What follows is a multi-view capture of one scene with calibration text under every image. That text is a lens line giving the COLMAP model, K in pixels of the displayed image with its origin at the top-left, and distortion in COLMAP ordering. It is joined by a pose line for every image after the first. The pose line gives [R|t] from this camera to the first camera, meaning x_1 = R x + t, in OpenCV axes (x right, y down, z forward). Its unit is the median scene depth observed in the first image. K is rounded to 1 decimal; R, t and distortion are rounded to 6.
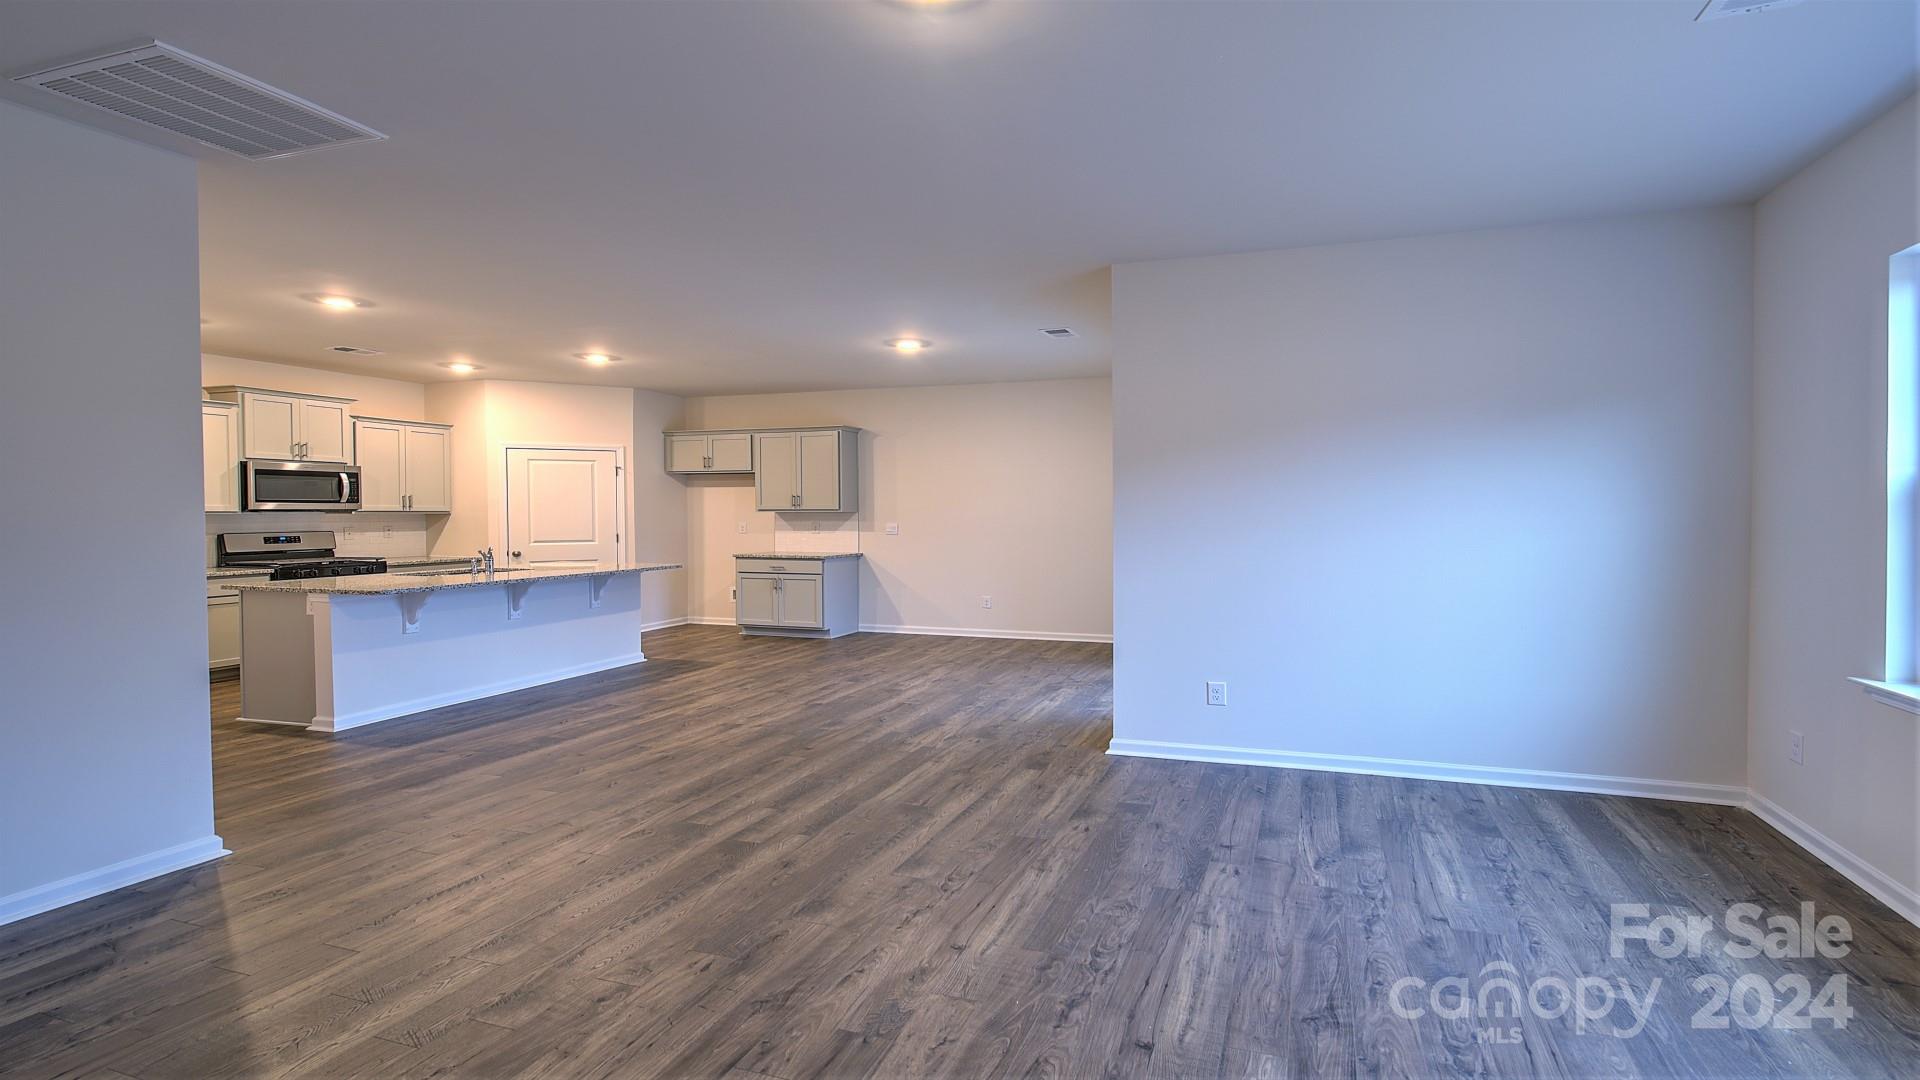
lens RADIAL K [[847.4, 0, 1037.3], [0, 847.4, 537.0], [0, 0, 1]] dist [0.002855, -0.002302]
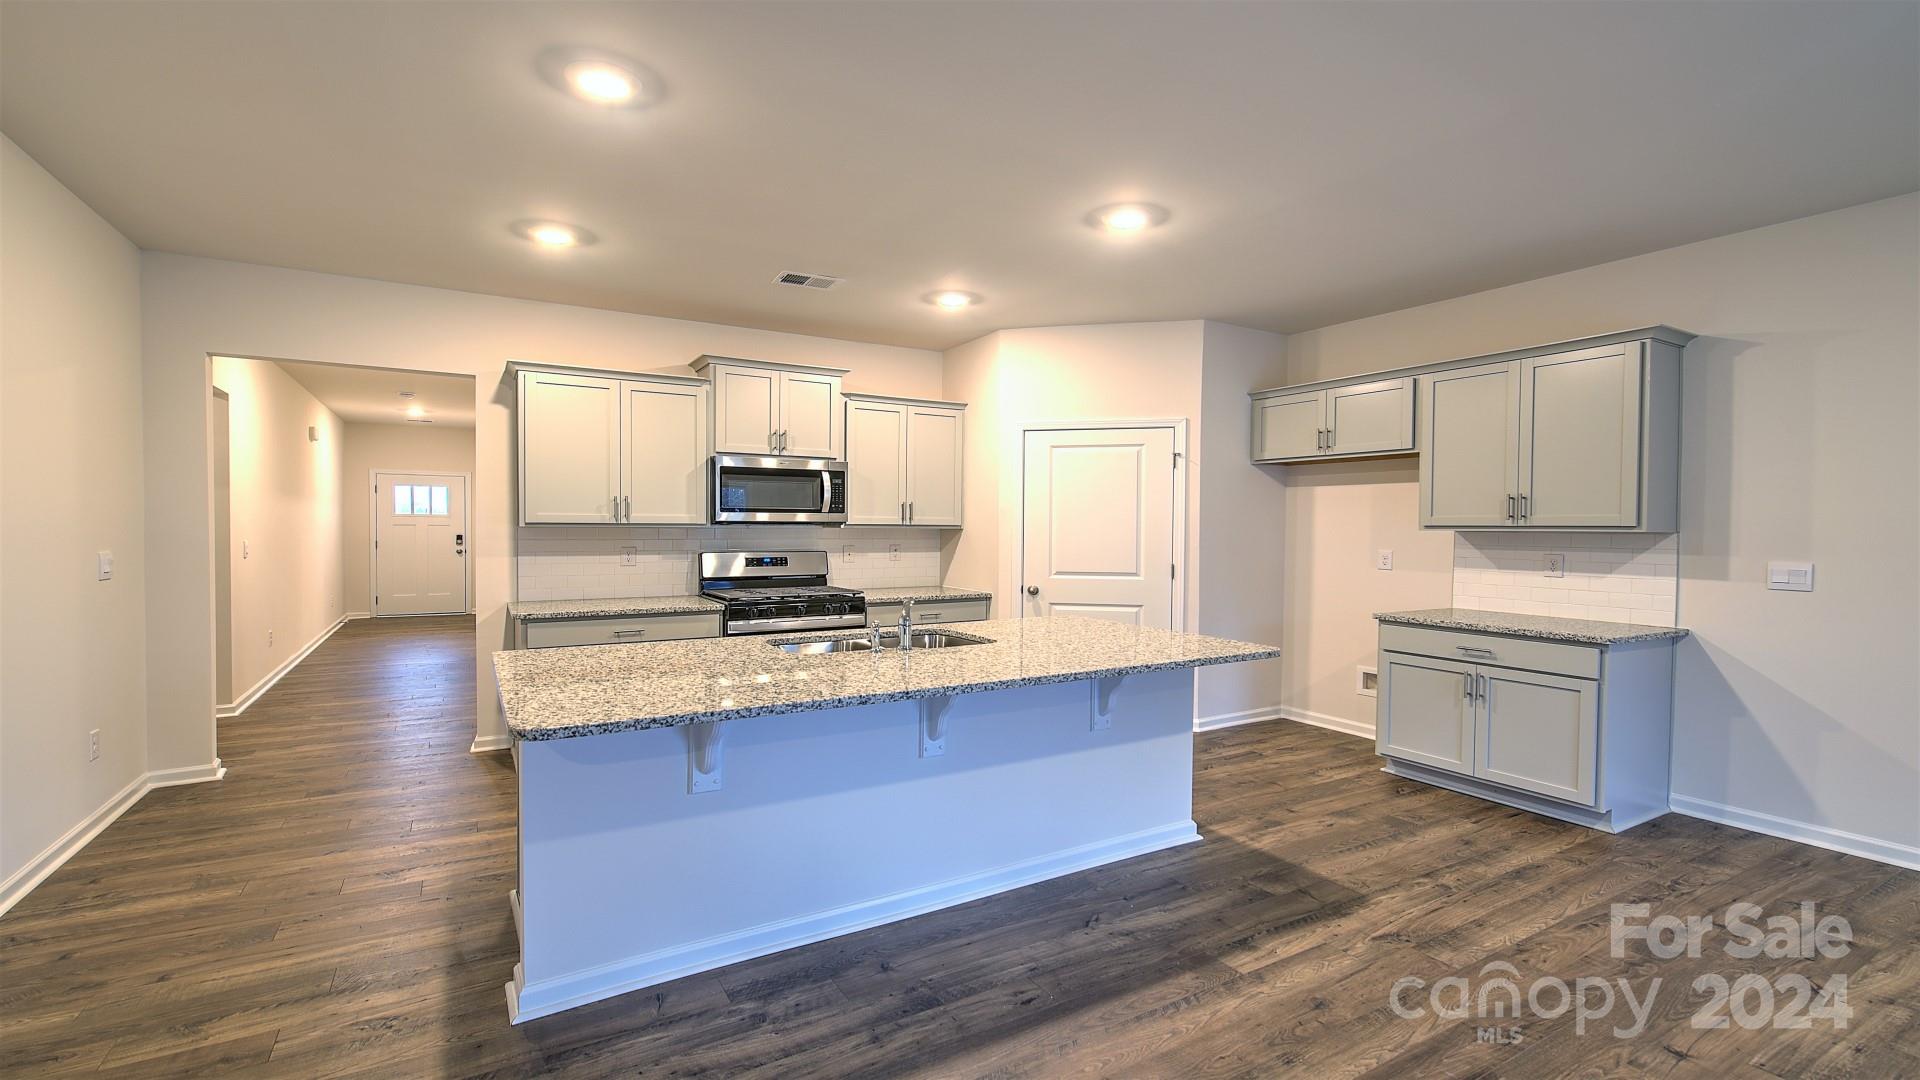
lens RADIAL K [[847.4, 0, 976.4], [0, 847.4, 541.0], [0, 0, 1]] dist [0.002855, -0.002302]
pose [[0.743363, 0.020491, -0.668575, -0.237158], [-0.026385, 0.999651, 0.001300, -0.021008], [0.668368, 0.016674, 0.743644, 0.555350]]
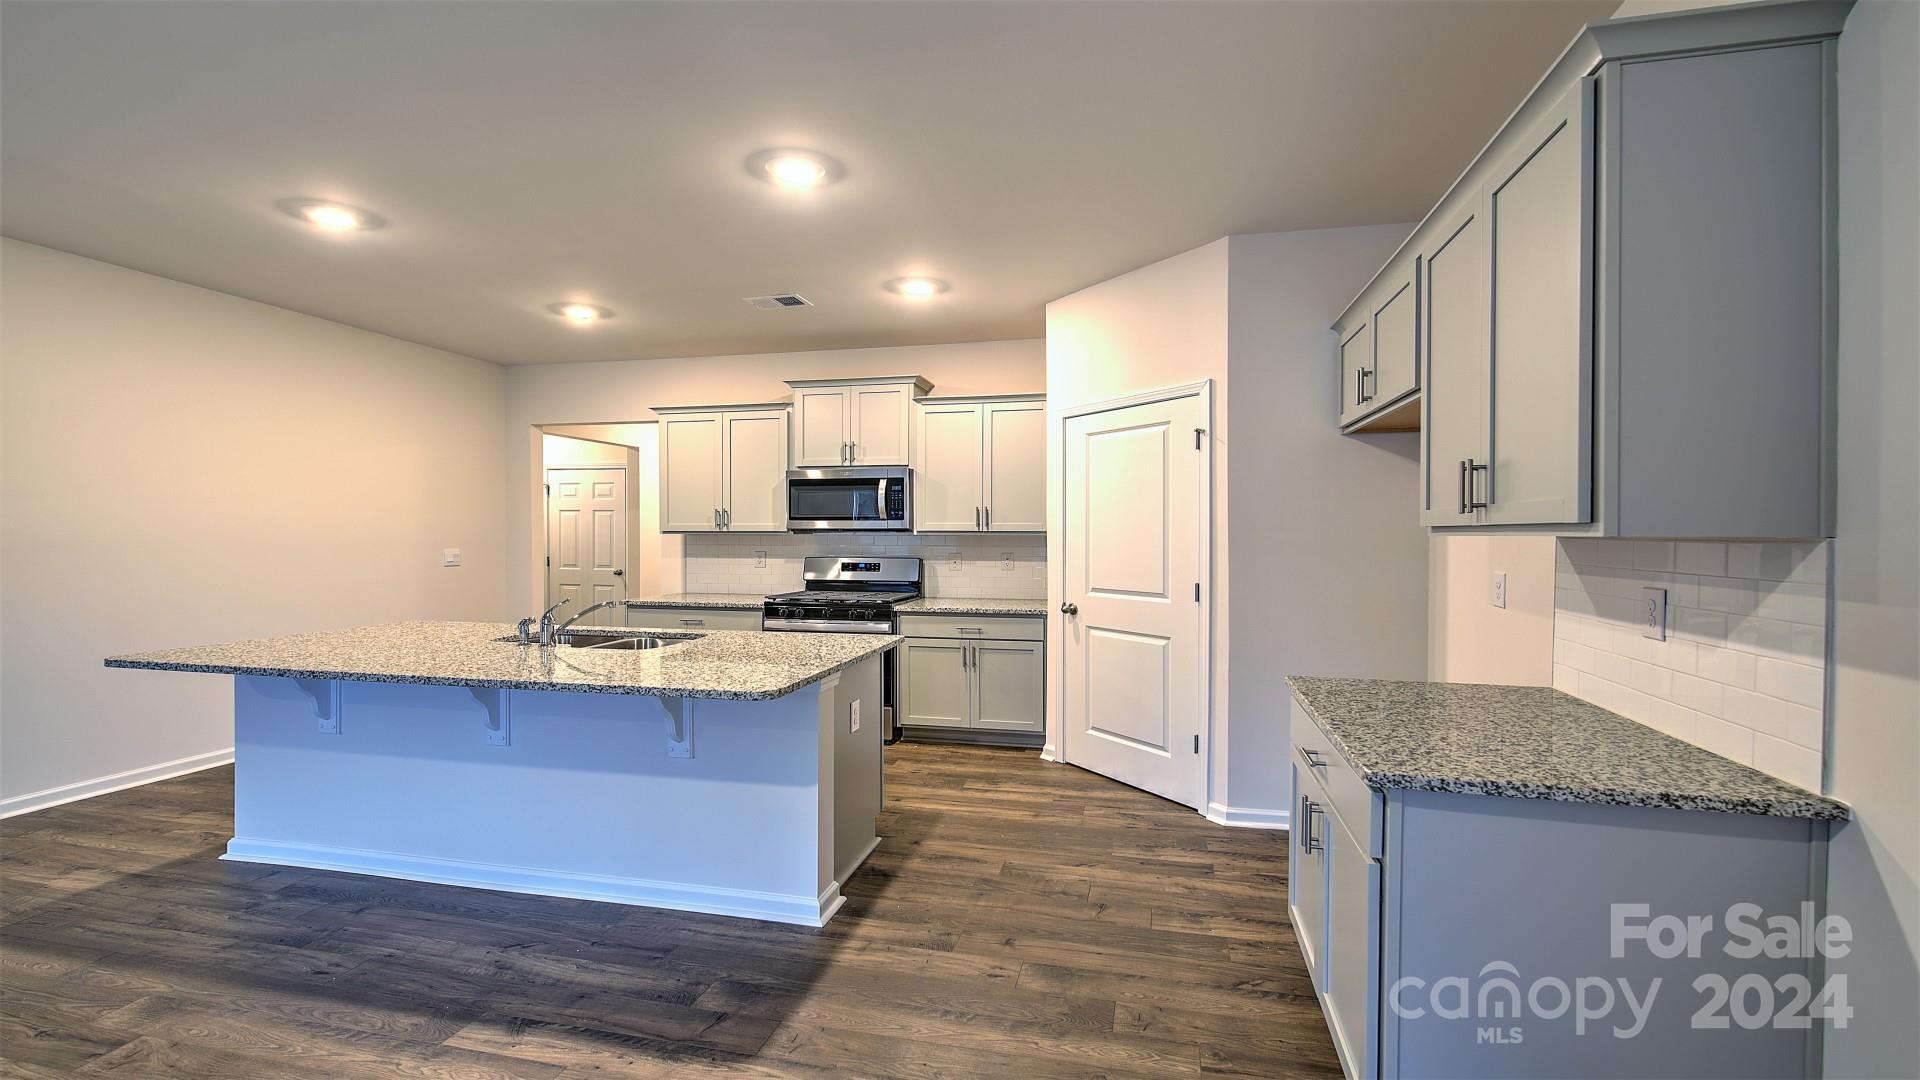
lens RADIAL K [[847.4, 0, 957.7], [0, 847.4, 539.6], [0, 0, 1]] dist [0.002855, -0.002302]
pose [[0.055016, 0.012033, -0.998413, -0.078962], [-0.028241, 0.999546, 0.010490, -0.033508], [0.998086, 0.027619, 0.055331, 1.041595]]
